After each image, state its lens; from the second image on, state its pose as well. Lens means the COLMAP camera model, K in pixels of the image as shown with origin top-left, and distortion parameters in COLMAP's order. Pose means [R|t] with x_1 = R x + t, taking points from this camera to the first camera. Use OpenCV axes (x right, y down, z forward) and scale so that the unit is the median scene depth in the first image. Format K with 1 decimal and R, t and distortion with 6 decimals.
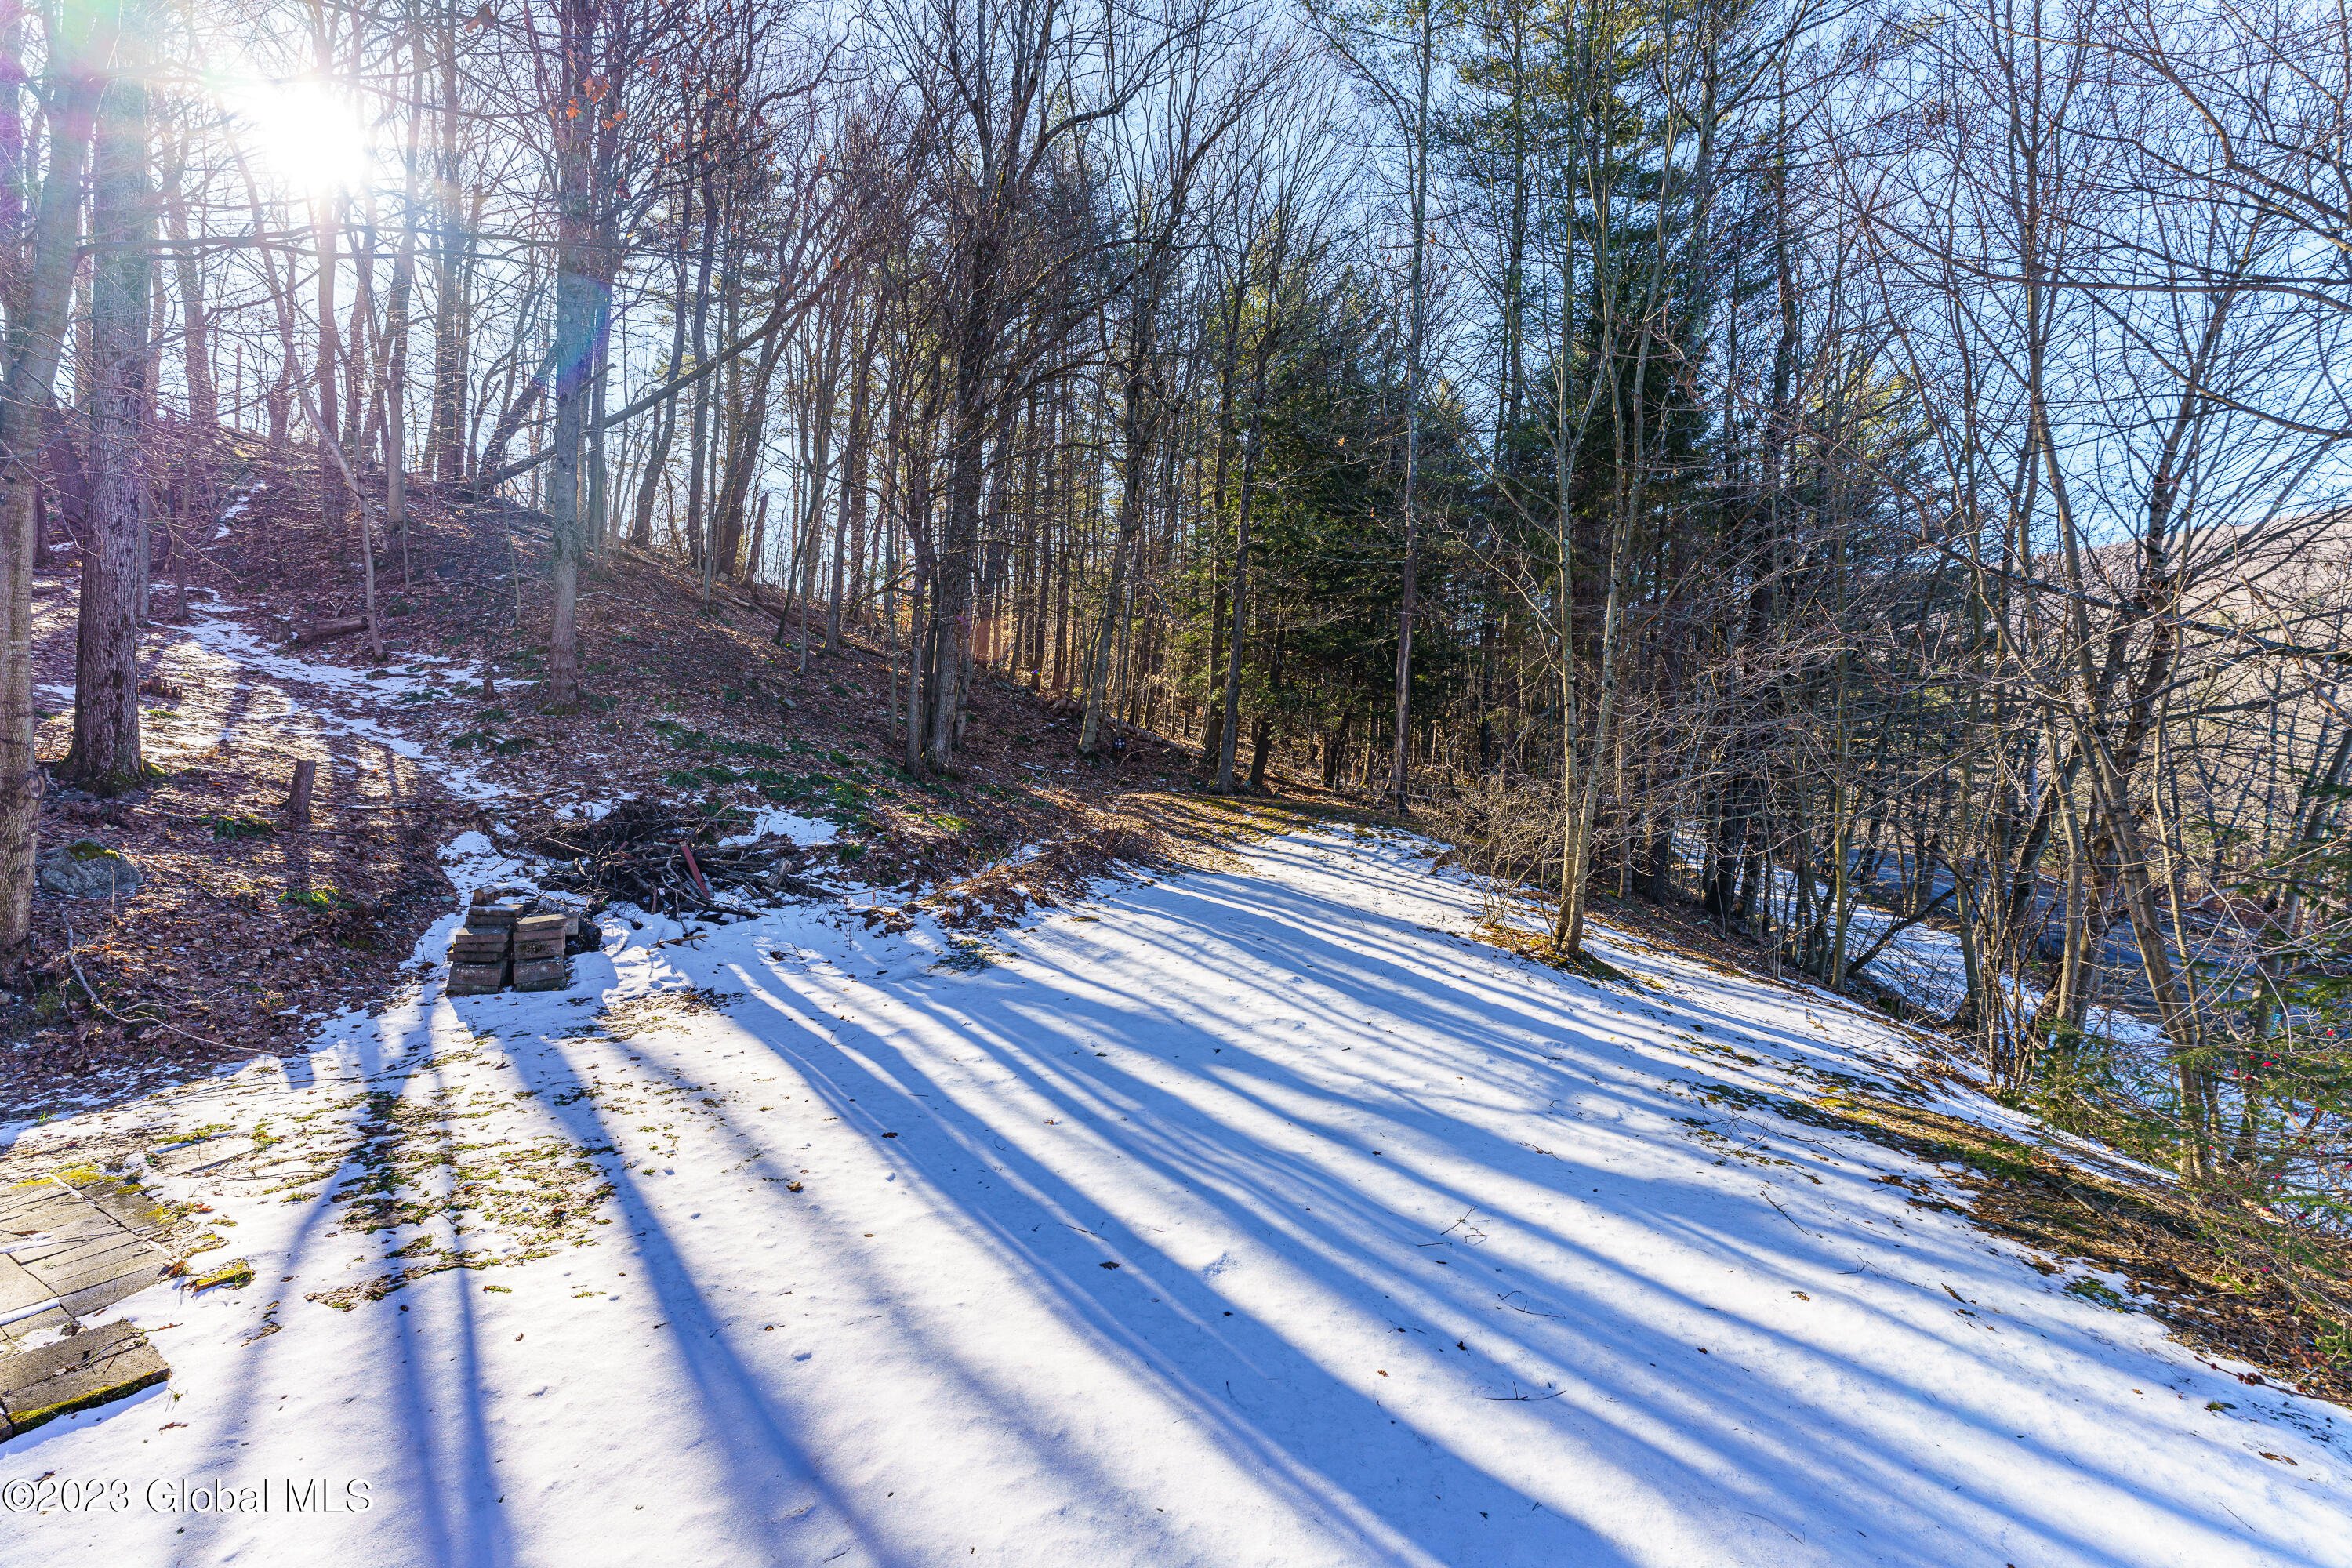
lens RADIAL K [[936.2, 0, 1173.3], [0, 936.2, 779.6], [0, 0, 1]] dist [0.001328, -0.000255]
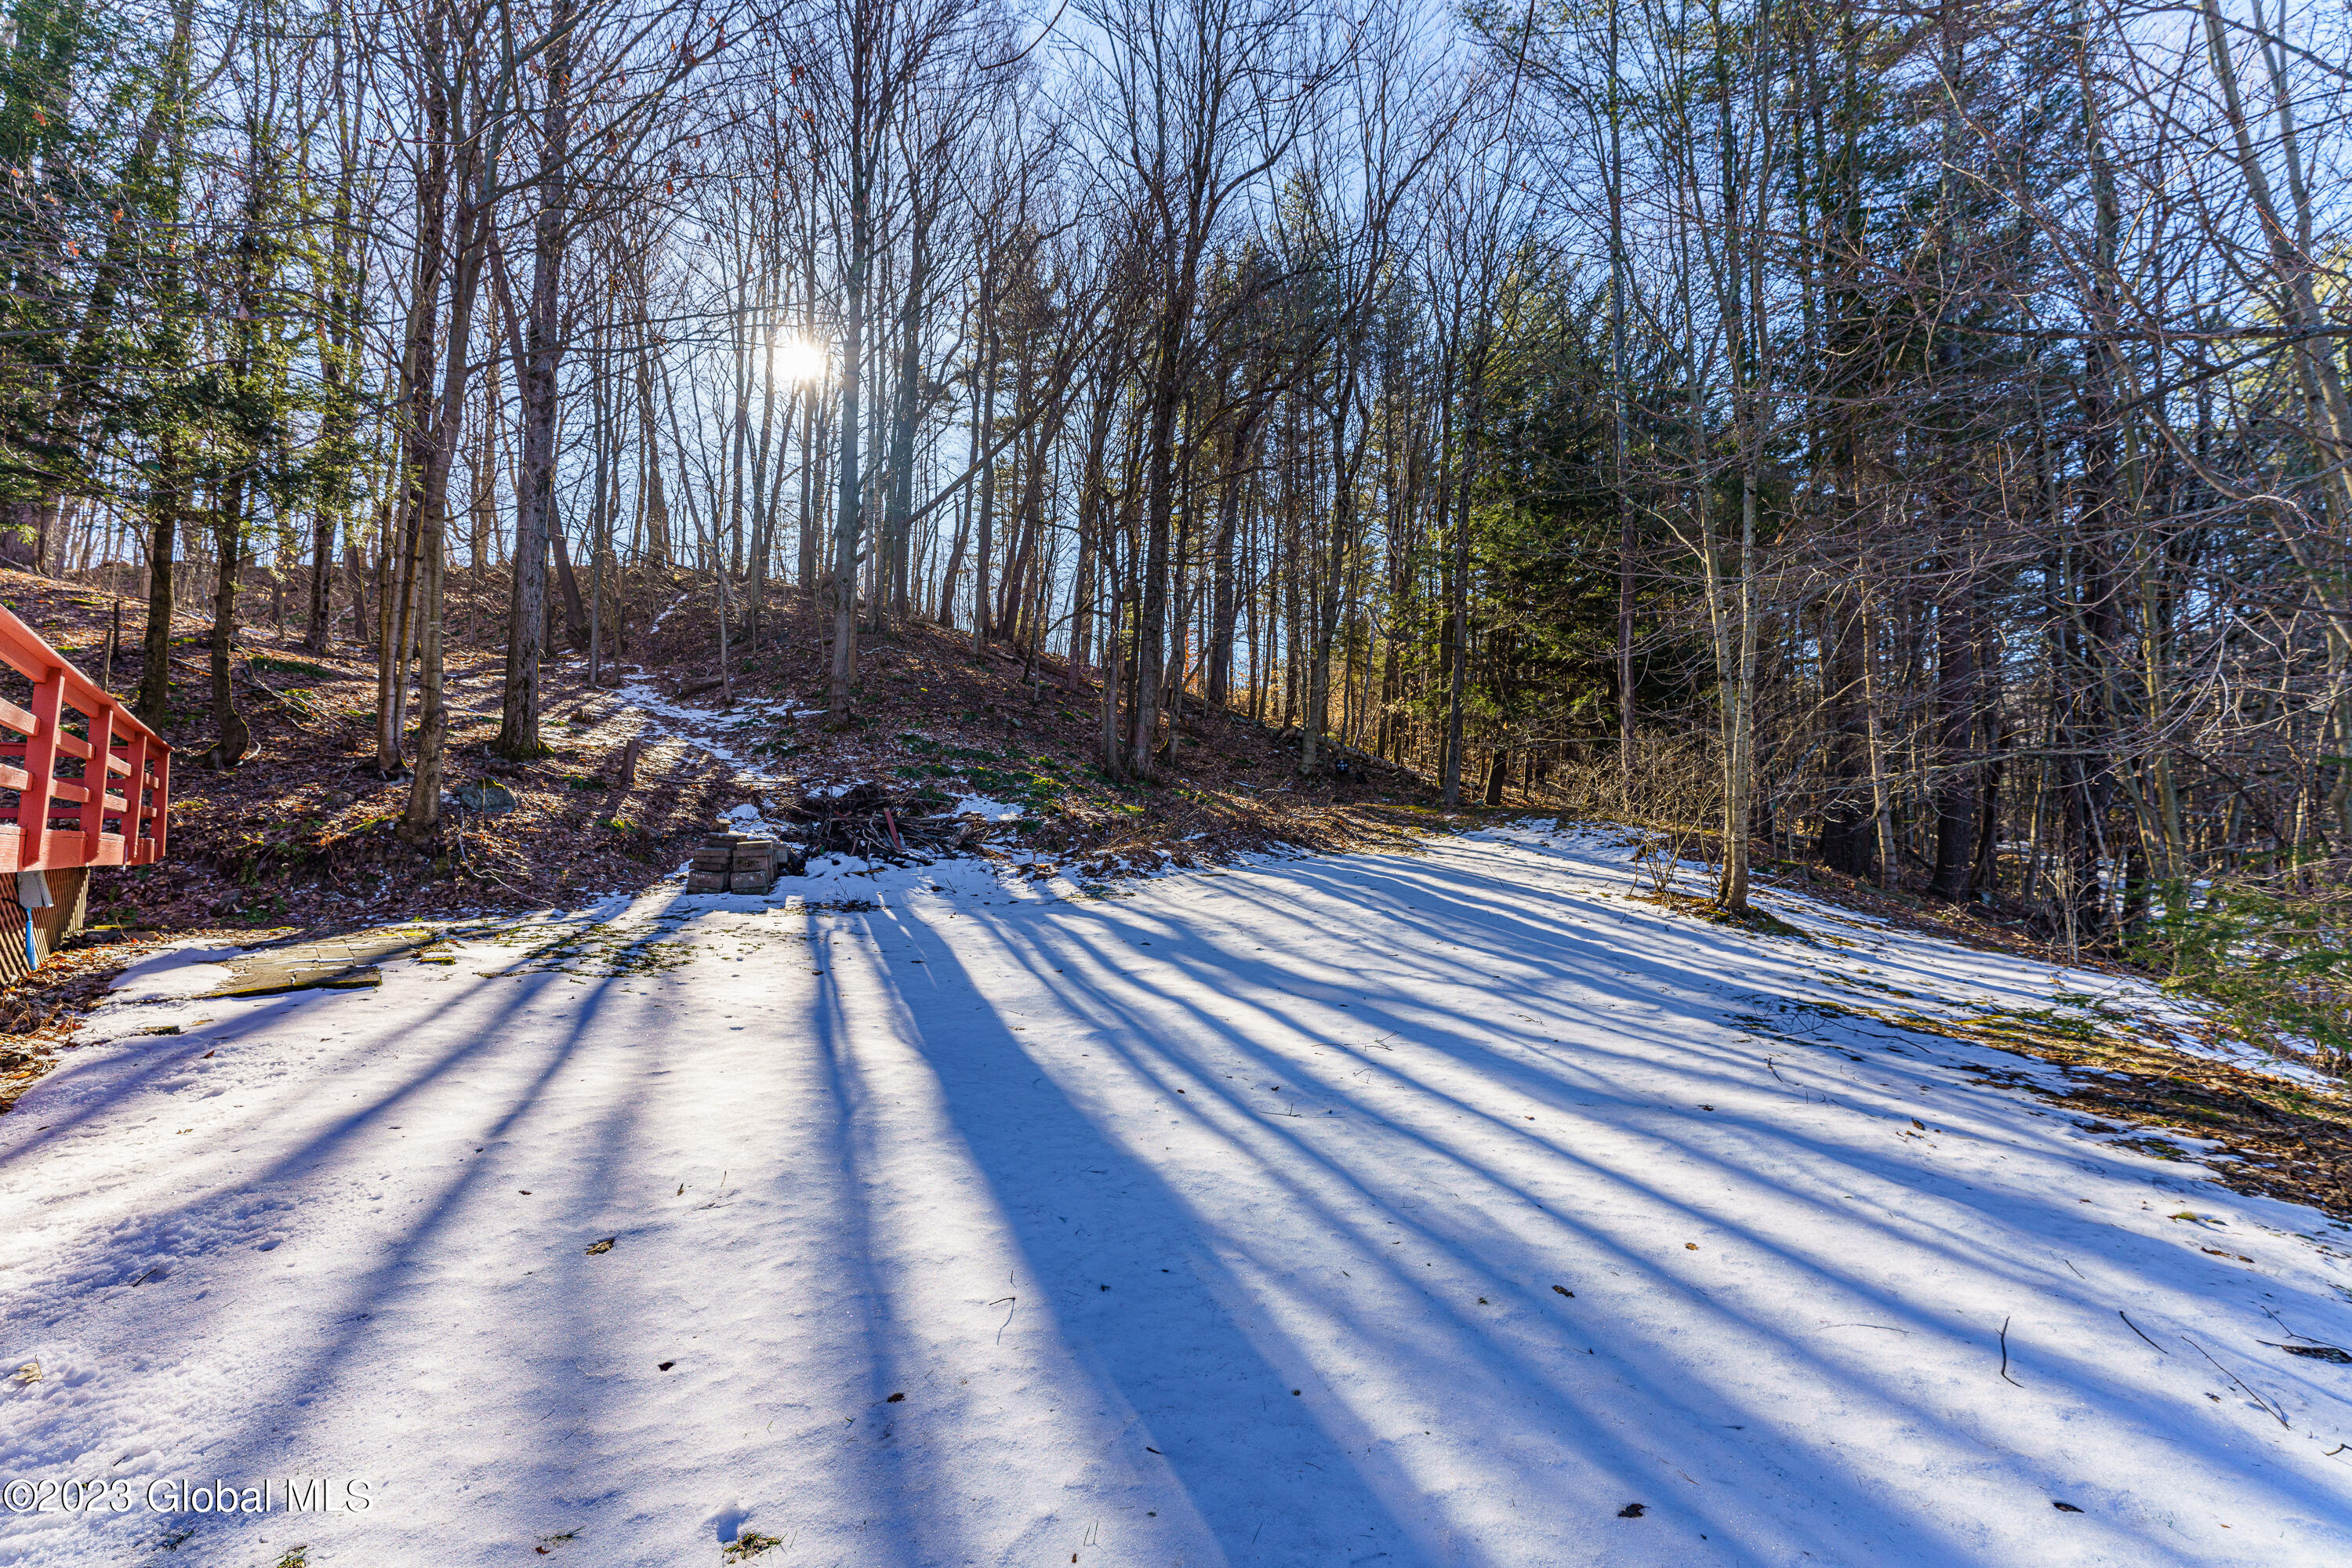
lens RADIAL K [[935.6, 0, 1177.5], [0, 935.6, 779.4], [0, 0, 1]] dist [0.000845, -0.000142]
pose [[0.946631, -0.039097, -0.319938, 0.193243], [0.012082, 0.996223, -0.085992, 0.120611], [0.322091, 0.077537, 0.943528, -0.021136]]
